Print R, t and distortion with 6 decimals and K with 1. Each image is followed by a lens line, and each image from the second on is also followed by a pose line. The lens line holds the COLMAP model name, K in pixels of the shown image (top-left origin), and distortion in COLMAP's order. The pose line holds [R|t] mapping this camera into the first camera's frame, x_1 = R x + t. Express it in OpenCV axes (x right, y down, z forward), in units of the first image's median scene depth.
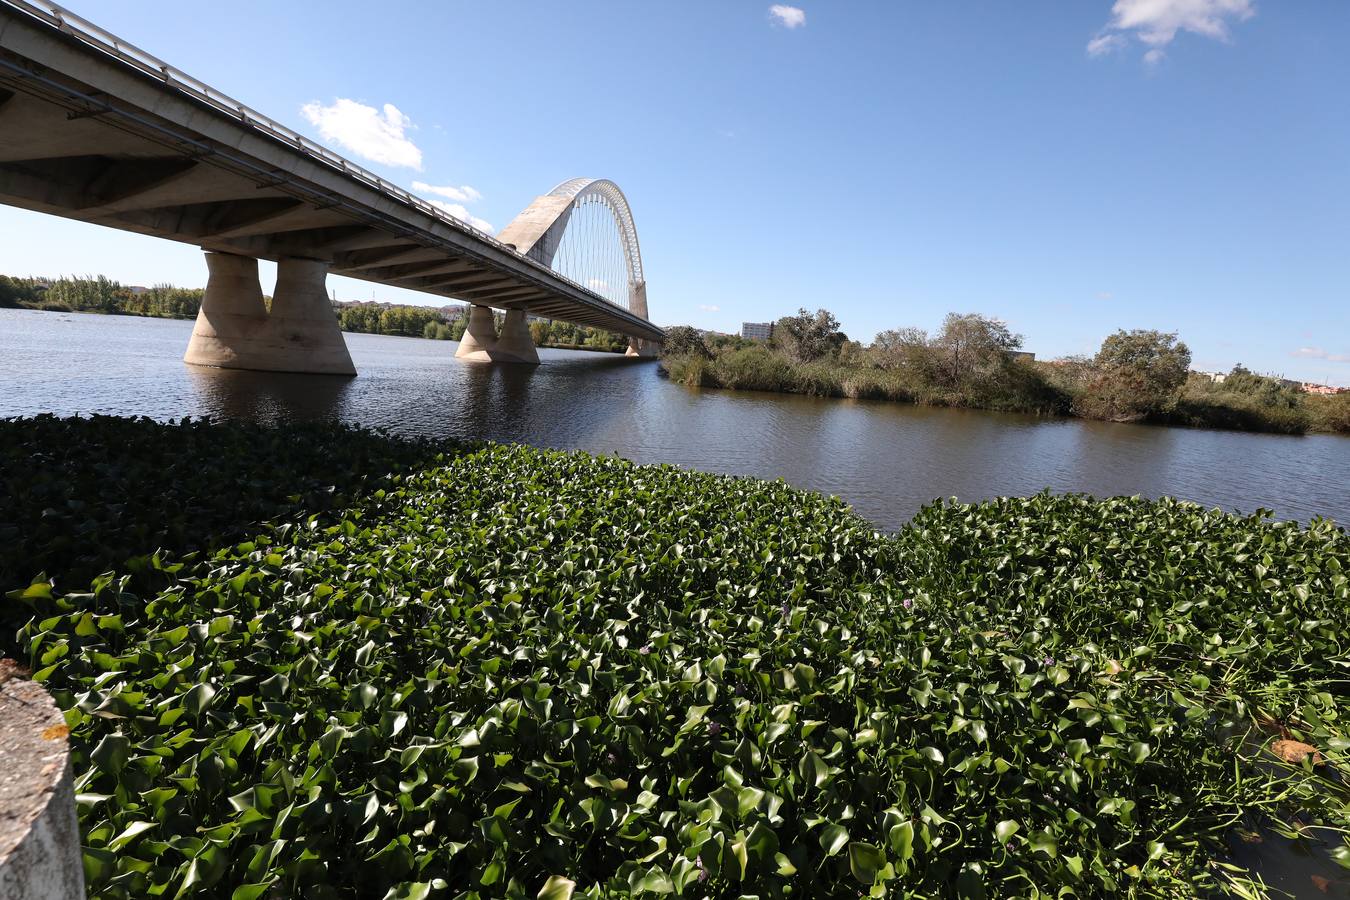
lens RADIAL K [[619.7, 0, 674.0], [0, 619.7, 455.7], [0, 0, 1]] dist [-0.050014, 0.016953]
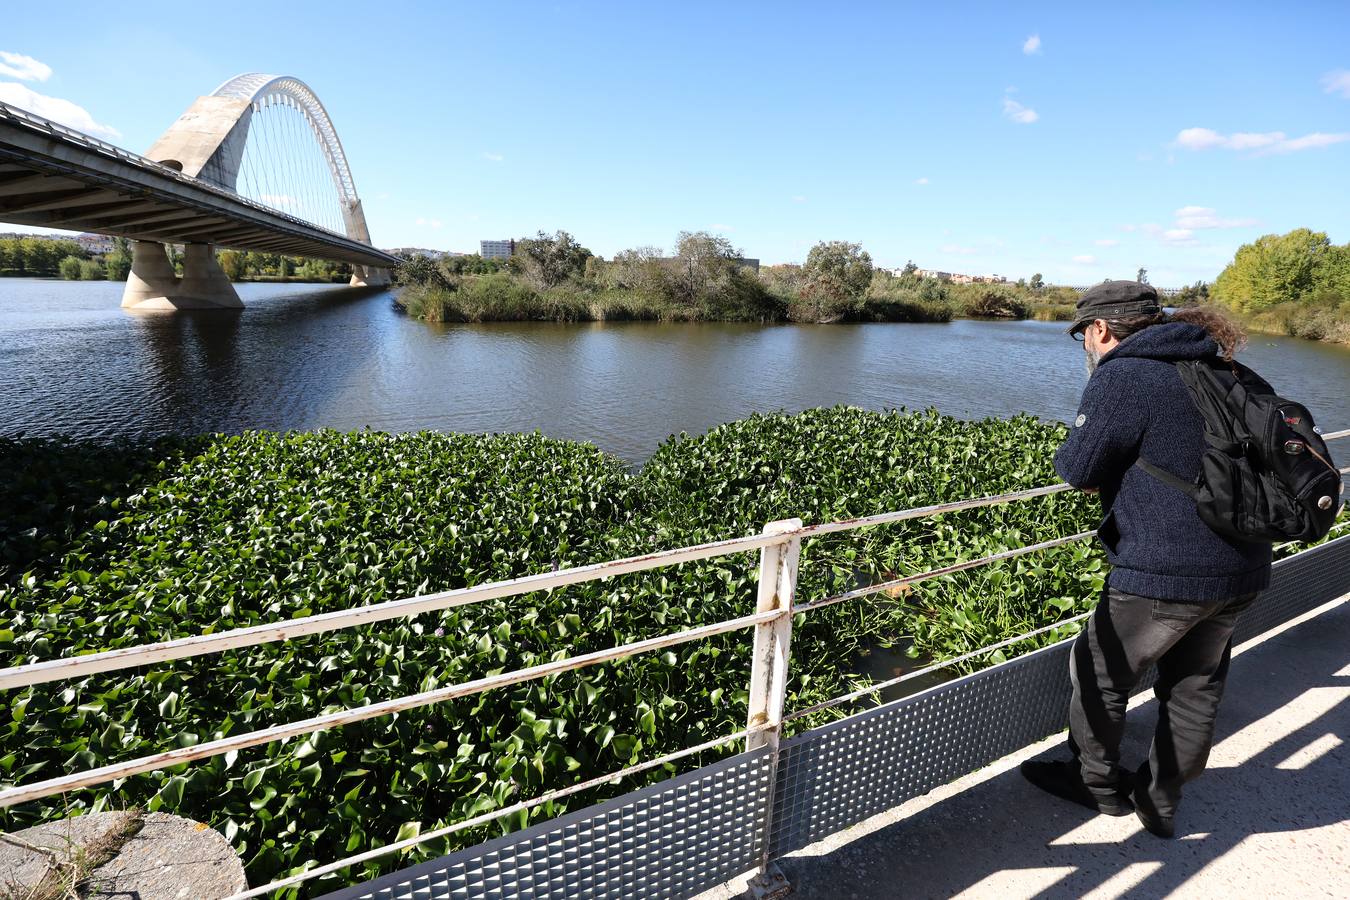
lens RADIAL K [[619.7, 0, 674.0], [0, 619.7, 455.7], [0, 0, 1]] dist [-0.050014, 0.016953]
pose [[0.921435, -0.154982, 0.356283, -0.000061], [0.107814, 0.982979, 0.148759, -0.072432], [-0.373273, -0.098660, 0.922461, -0.110498]]
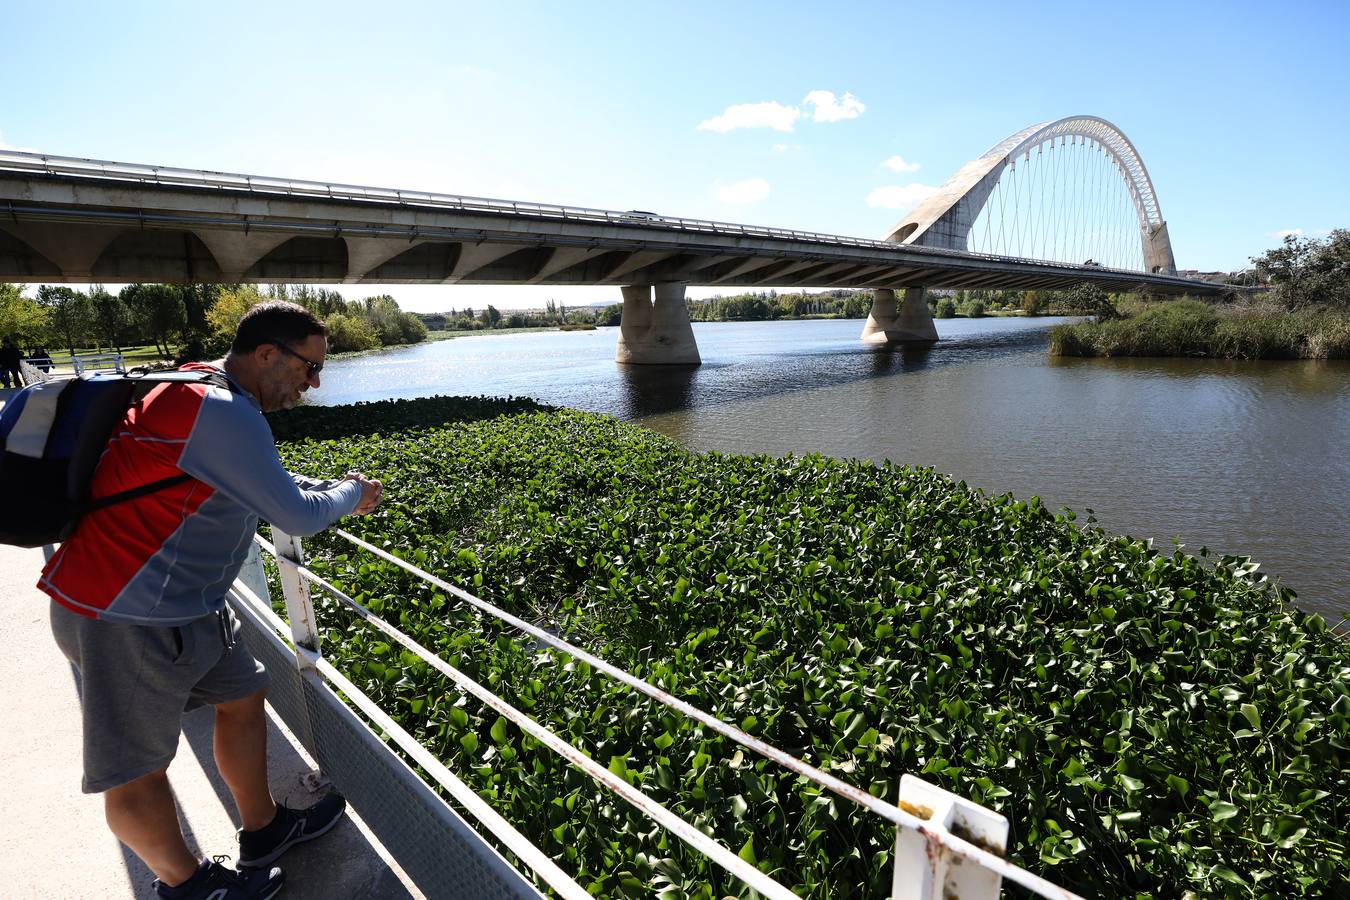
lens RADIAL K [[619.7, 0, 674.0], [0, 619.7, 455.7], [0, 0, 1]] dist [-0.050014, 0.016953]
pose [[0.707371, 0.050887, -0.705009, 1.566565], [-0.027326, 0.998628, 0.044662, 0.037246], [0.706314, -0.012327, 0.707791, 0.016231]]
